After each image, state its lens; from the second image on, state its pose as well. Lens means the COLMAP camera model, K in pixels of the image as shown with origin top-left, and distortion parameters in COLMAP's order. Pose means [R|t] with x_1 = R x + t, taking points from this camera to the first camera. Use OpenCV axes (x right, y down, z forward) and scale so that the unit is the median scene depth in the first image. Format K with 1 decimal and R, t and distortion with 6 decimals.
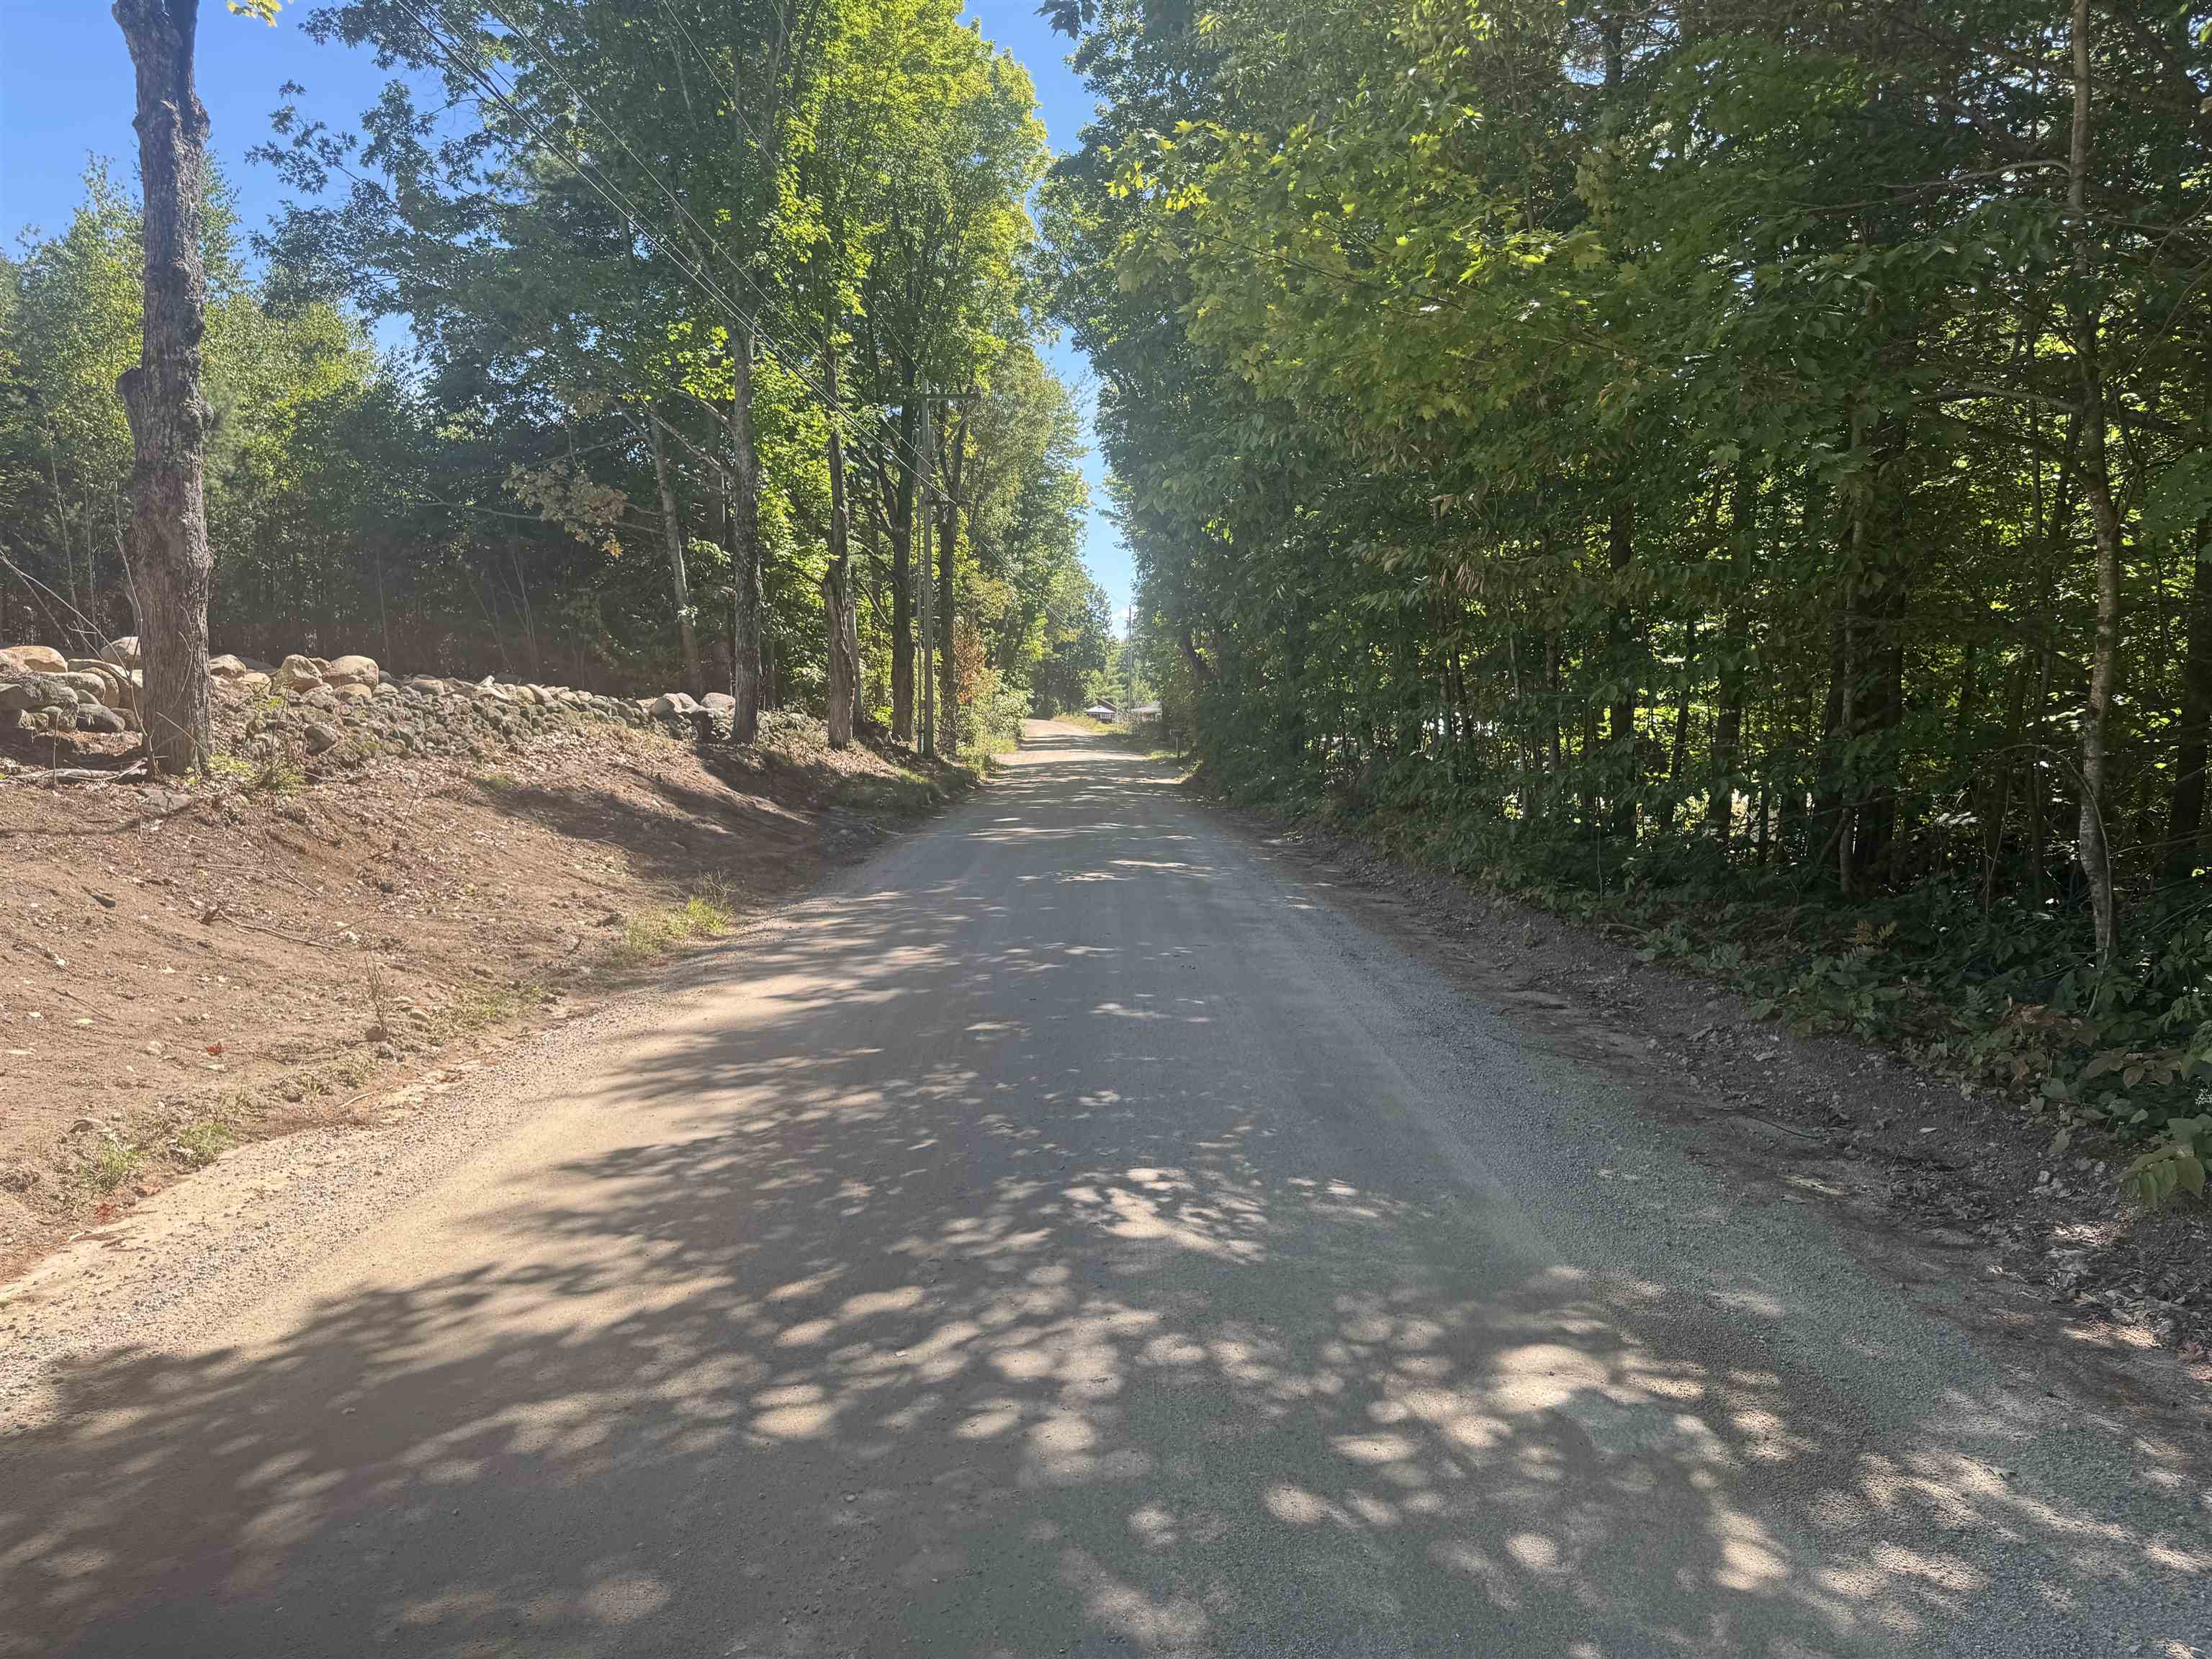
lens RADIAL K [[1543.3, 0, 1105.4], [0, 1543.3, 819.2], [0, 0, 1]] dist [0.039823, -0.046172]
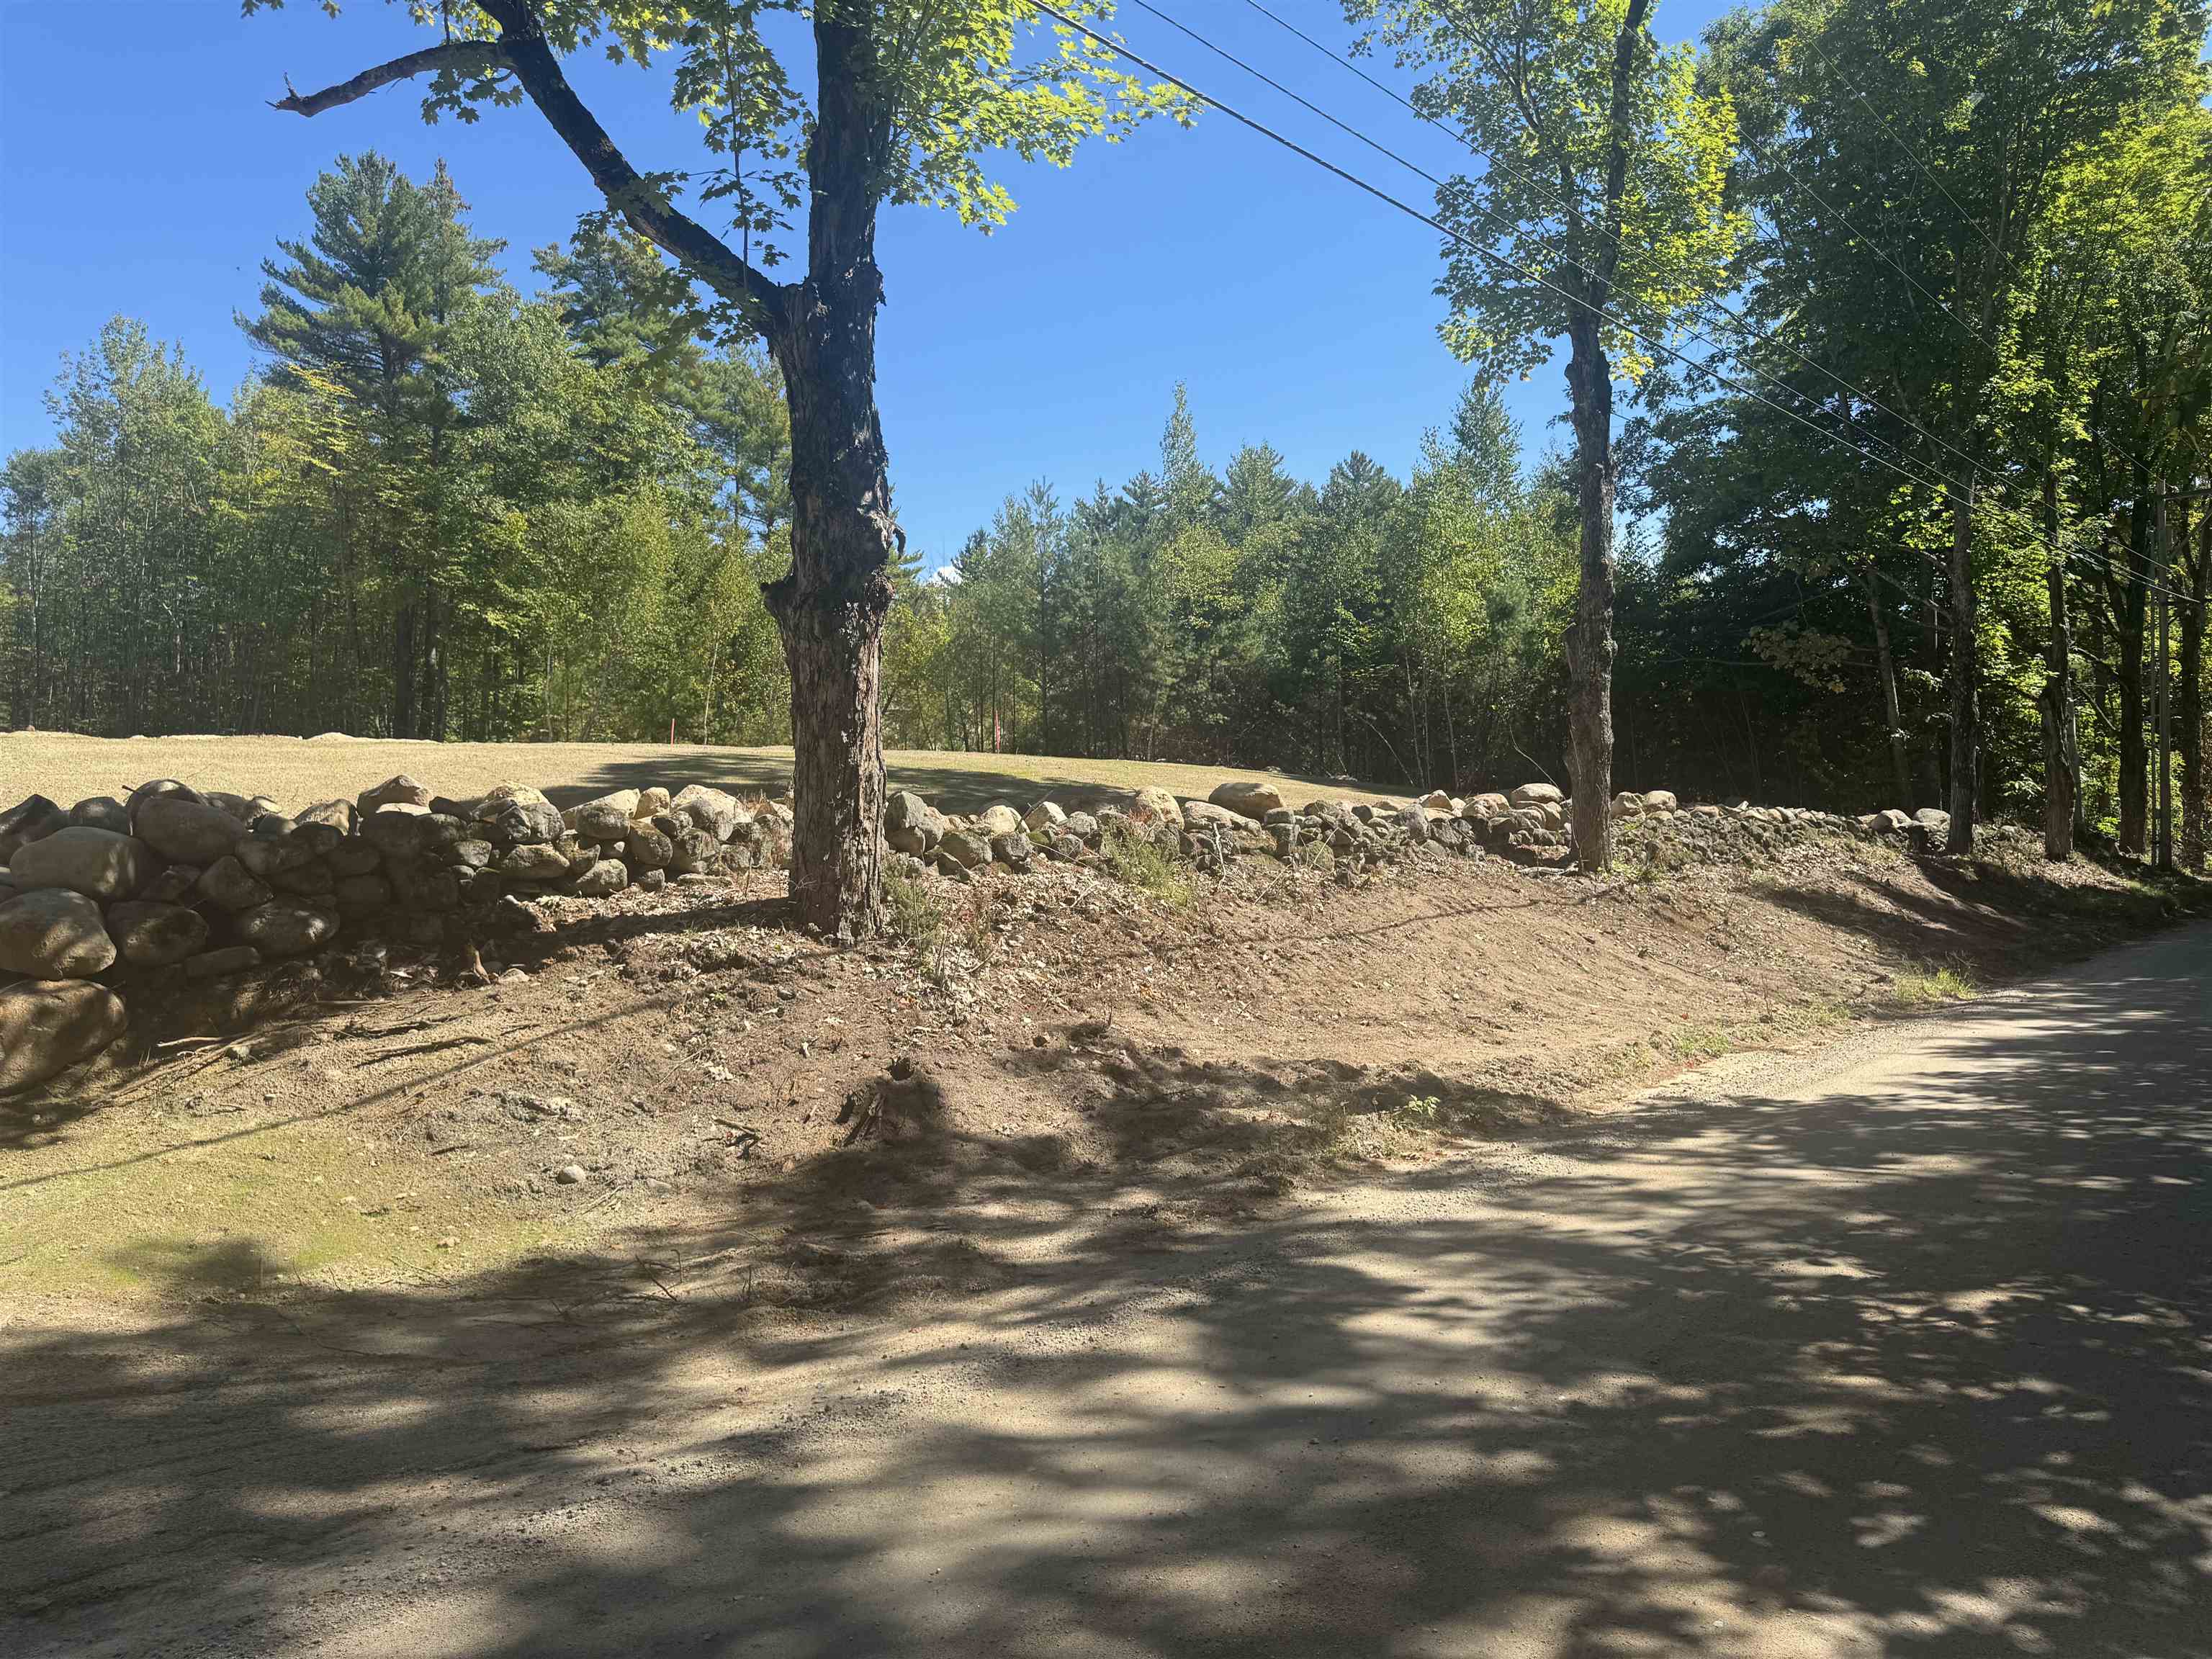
lens RADIAL K [[1543.3, 0, 1118.9], [0, 1543.3, 821.3], [0, 0, 1]] dist [0.039823, -0.046172]
pose [[0.759545, -0.014076, -0.650302, 0.029169], [-0.032967, 0.997648, -0.060100, 0.013002], [0.649618, 0.067087, 0.757295, -0.220386]]
